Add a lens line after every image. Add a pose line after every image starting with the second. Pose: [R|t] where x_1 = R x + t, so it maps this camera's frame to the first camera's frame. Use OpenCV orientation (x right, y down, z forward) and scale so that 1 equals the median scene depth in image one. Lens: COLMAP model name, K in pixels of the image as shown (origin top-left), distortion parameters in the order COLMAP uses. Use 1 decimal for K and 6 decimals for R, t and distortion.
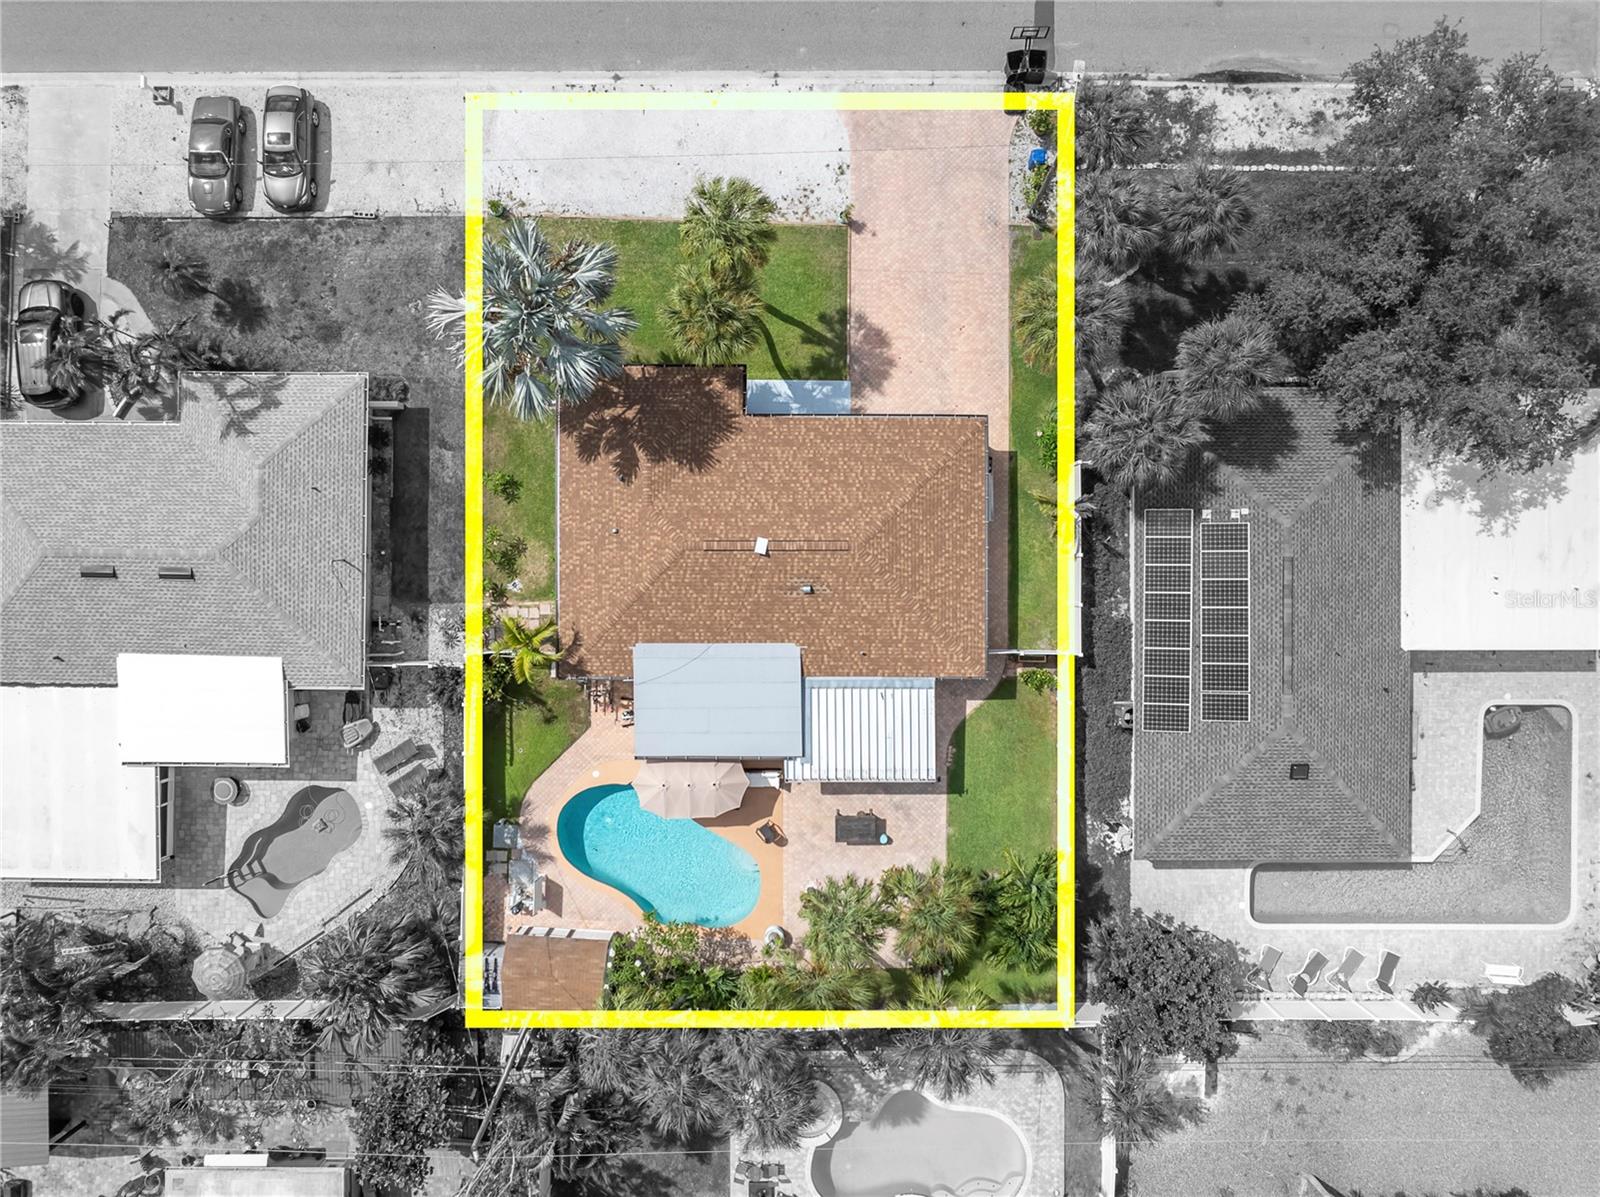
lens RADIAL K [[1132.9, 0, 800.0], [0, 1132.9, 598.5], [0, 0, 1]] dist [-0.036811, 0.000676]
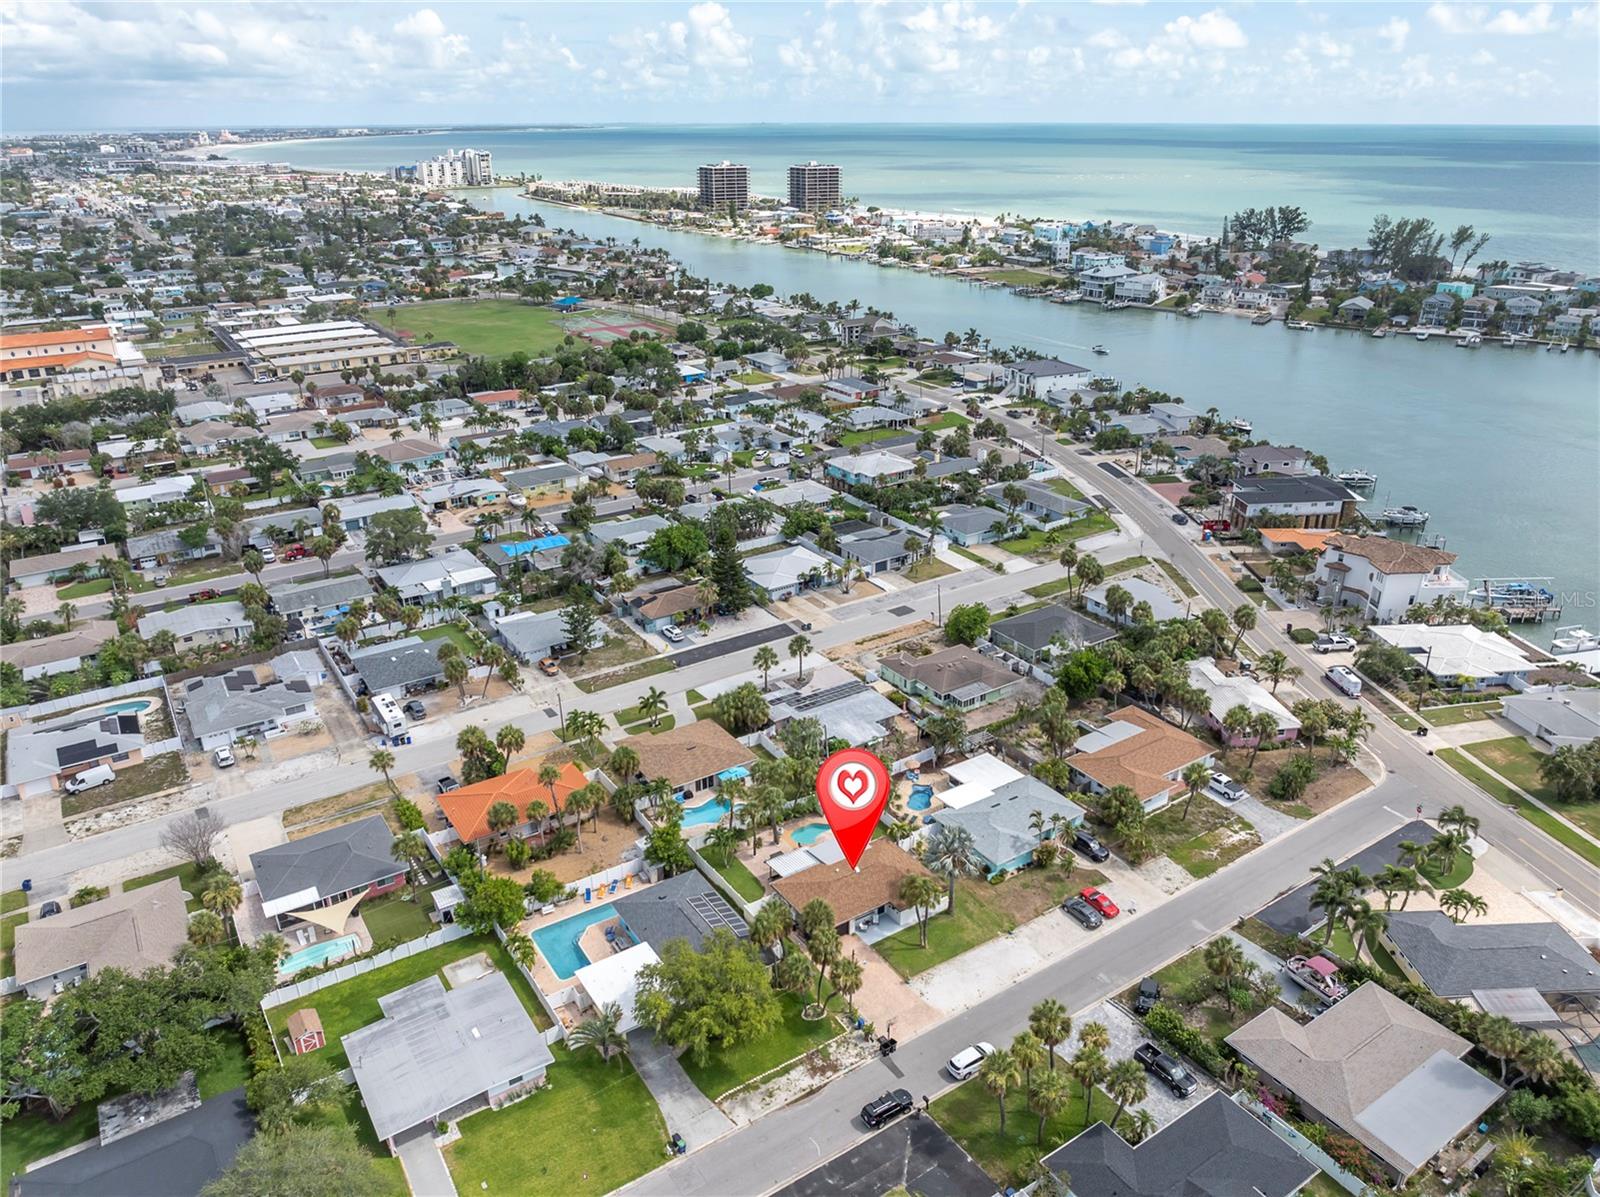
lens RADIAL K [[1121.5, 0, 800.0], [0, 1121.5, 598.5], [0, 0, 1]] dist [-0.033428, 0.005235]
pose [[-0.833428, 0.218122, -0.507760, 1.331762], [-0.552617, -0.334706, 0.763273, -1.832572], [-0.003464, 0.916730, 0.399492, -0.793350]]
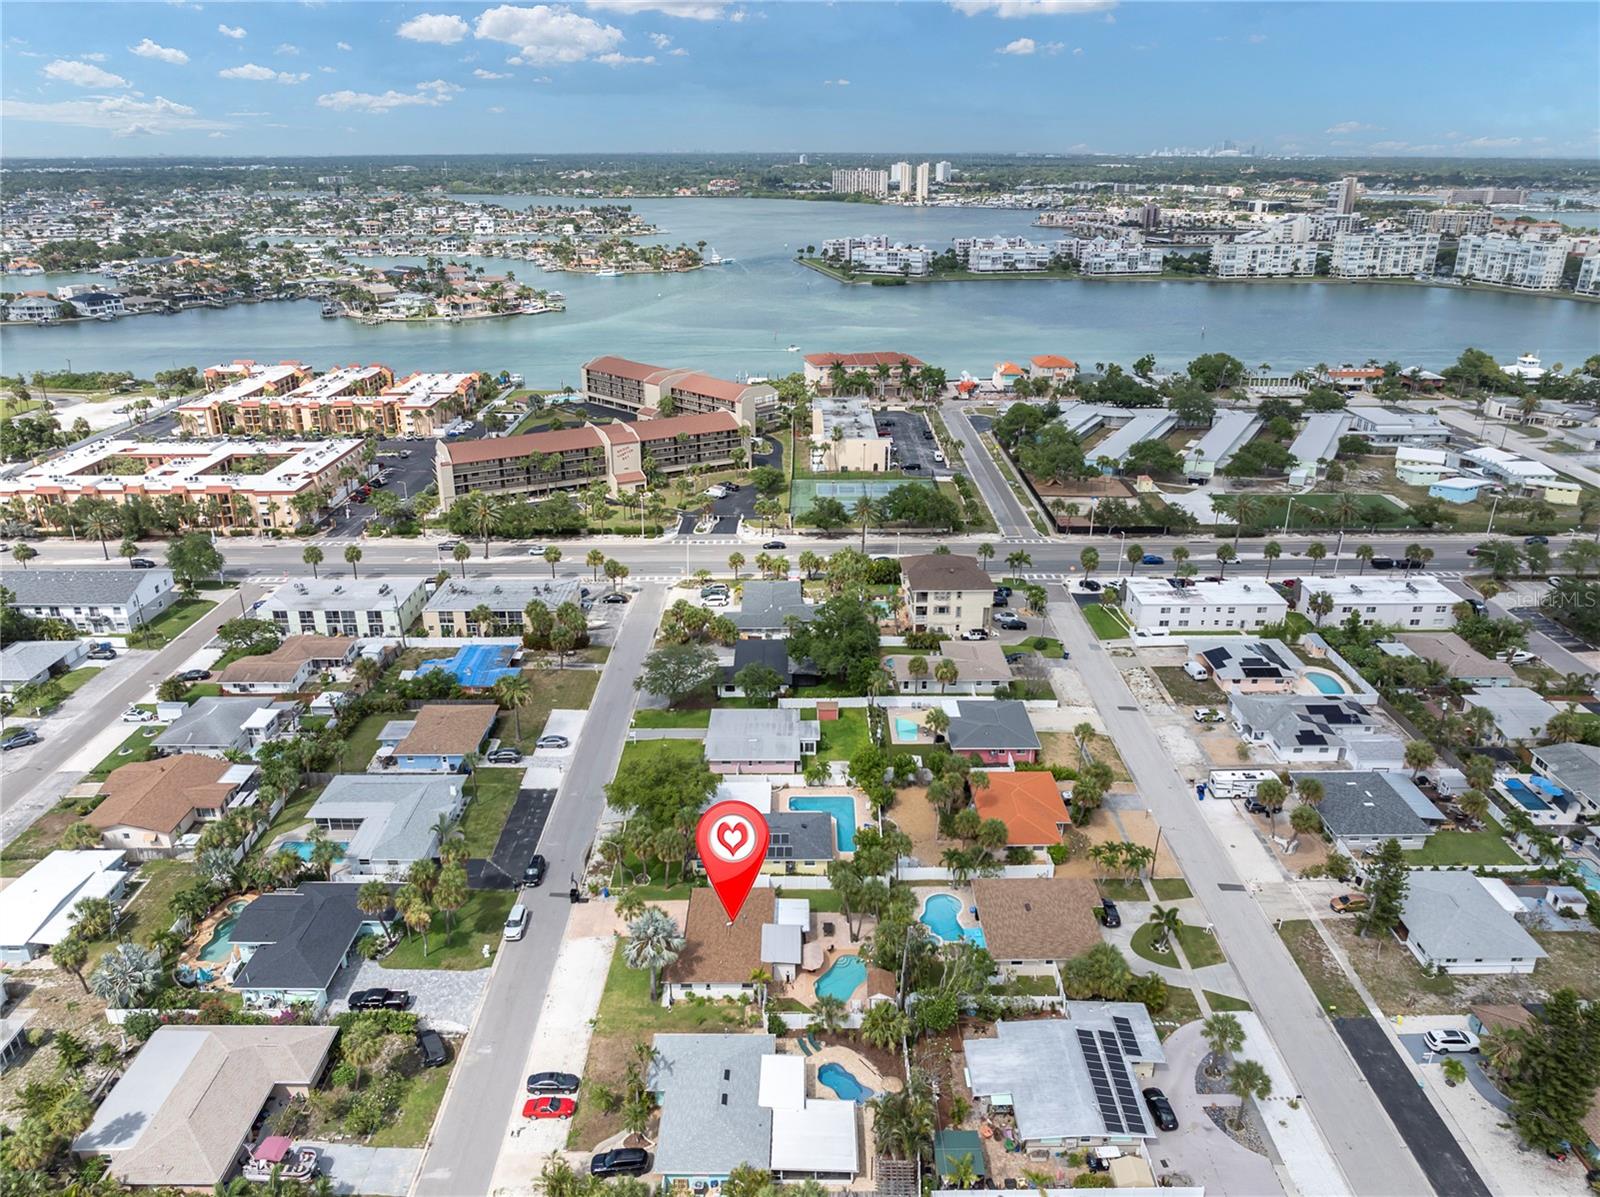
lens RADIAL K [[1132.9, 0, 800.0], [0, 1132.9, 598.5], [0, 0, 1]] dist [-0.036811, 0.000676]
pose [[-0.004968, -0.375437, 0.926835, -2.279146], [0.999924, -0.012299, 0.000378, 0.139402], [0.011257, 0.926766, 0.375469, -0.857418]]
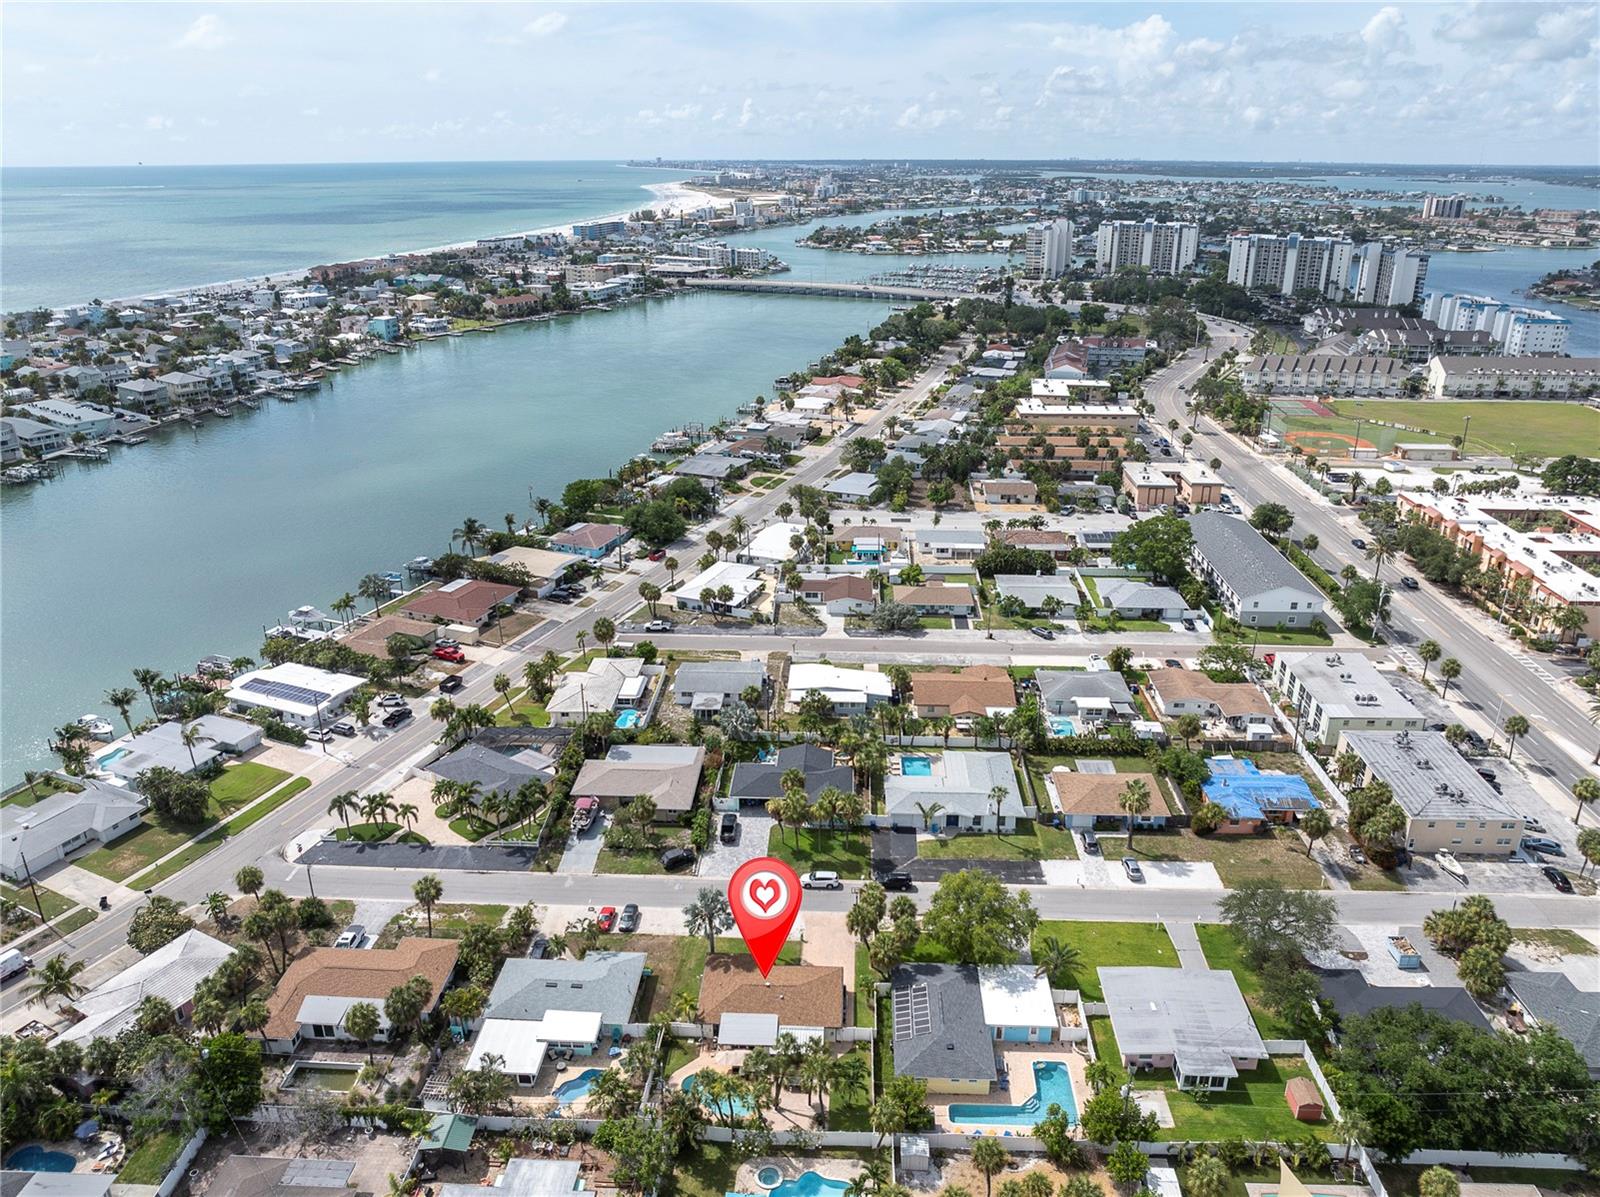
lens RADIAL K [[1132.9, 0, 800.0], [0, 1132.9, 598.5], [0, 0, 1]] dist [-0.036811, 0.000676]
pose [[0.999030, 0.011550, -0.042486, 0.157411], [-0.043806, 0.357552, -0.932865, 2.227212], [0.004417, 0.933822, 0.357711, -0.991303]]
